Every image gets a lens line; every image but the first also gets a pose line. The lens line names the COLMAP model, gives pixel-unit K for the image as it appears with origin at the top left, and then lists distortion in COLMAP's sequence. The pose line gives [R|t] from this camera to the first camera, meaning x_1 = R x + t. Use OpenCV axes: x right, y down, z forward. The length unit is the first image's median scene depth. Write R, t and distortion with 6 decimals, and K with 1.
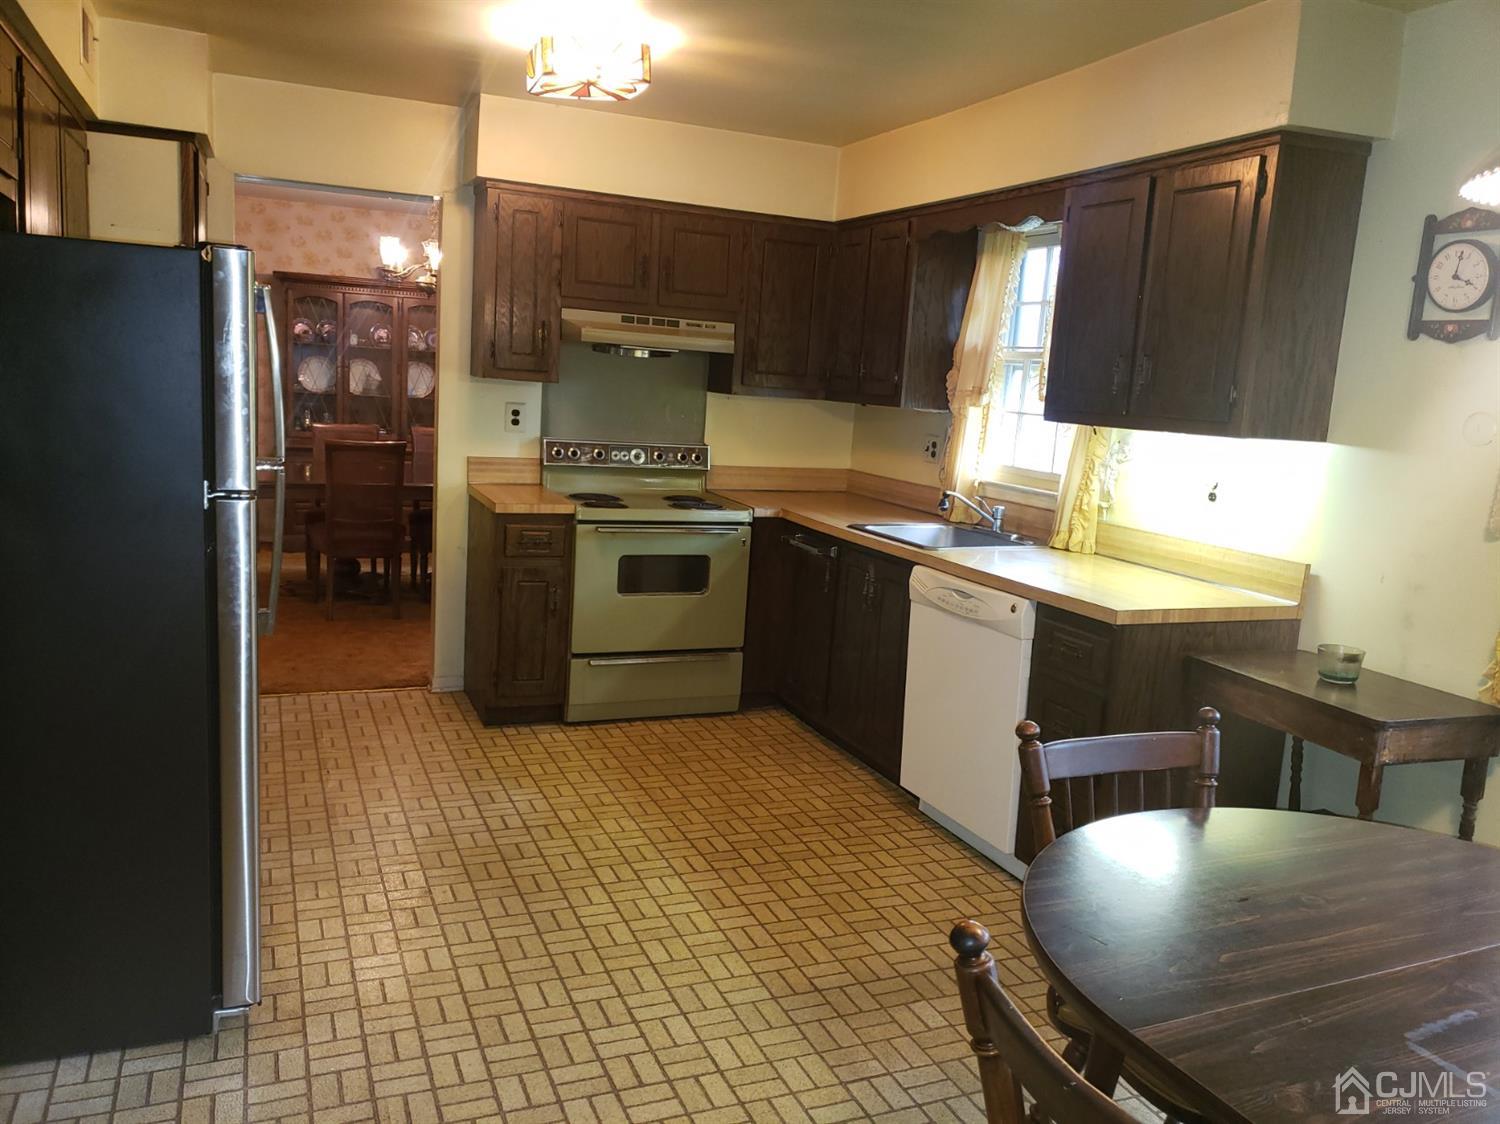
lens RADIAL K [[1166.6, 0, 751.8], [0, 1166.6, 554.7], [0, 0, 1]] dist [0.012564, 0.010325]
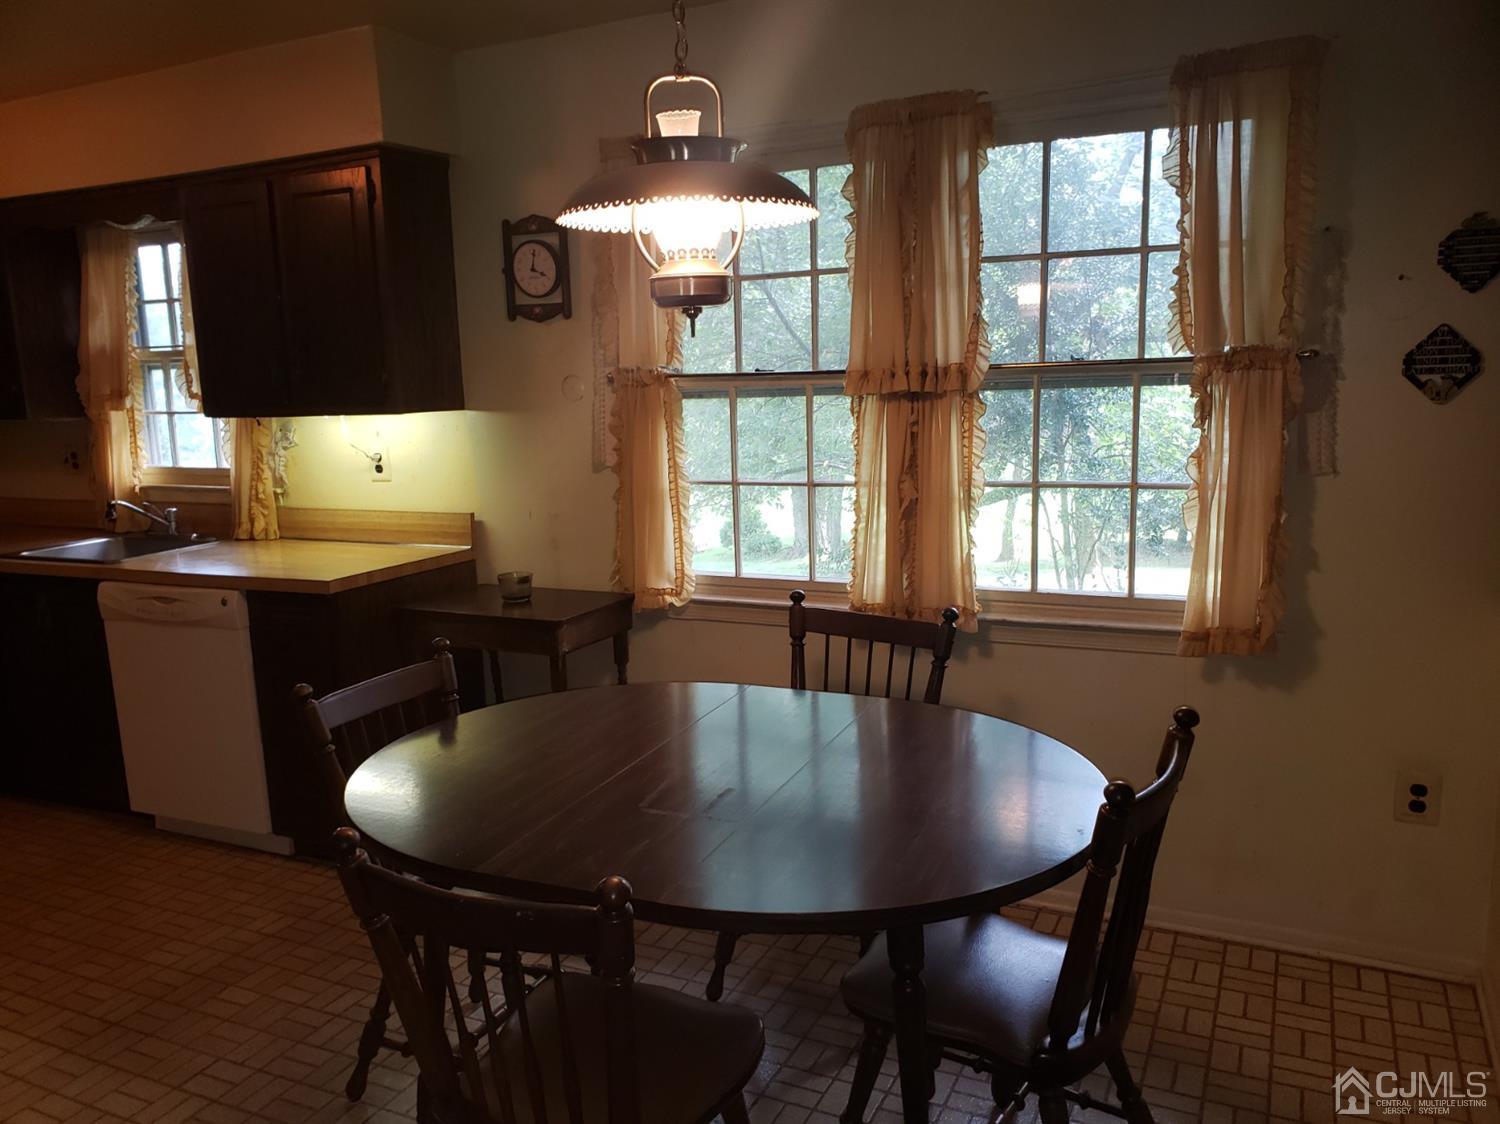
lens RADIAL K [[1147.8, 0, 754.5], [0, 1147.8, 563.5], [0, 0, 1]] dist [0.046964, -0.098189]
pose [[0.738685, -0.191525, 0.646268, -0.080604], [0.175647, 0.980352, 0.089768, 0.004079], [-0.650763, 0.047205, 0.757812, -0.074983]]
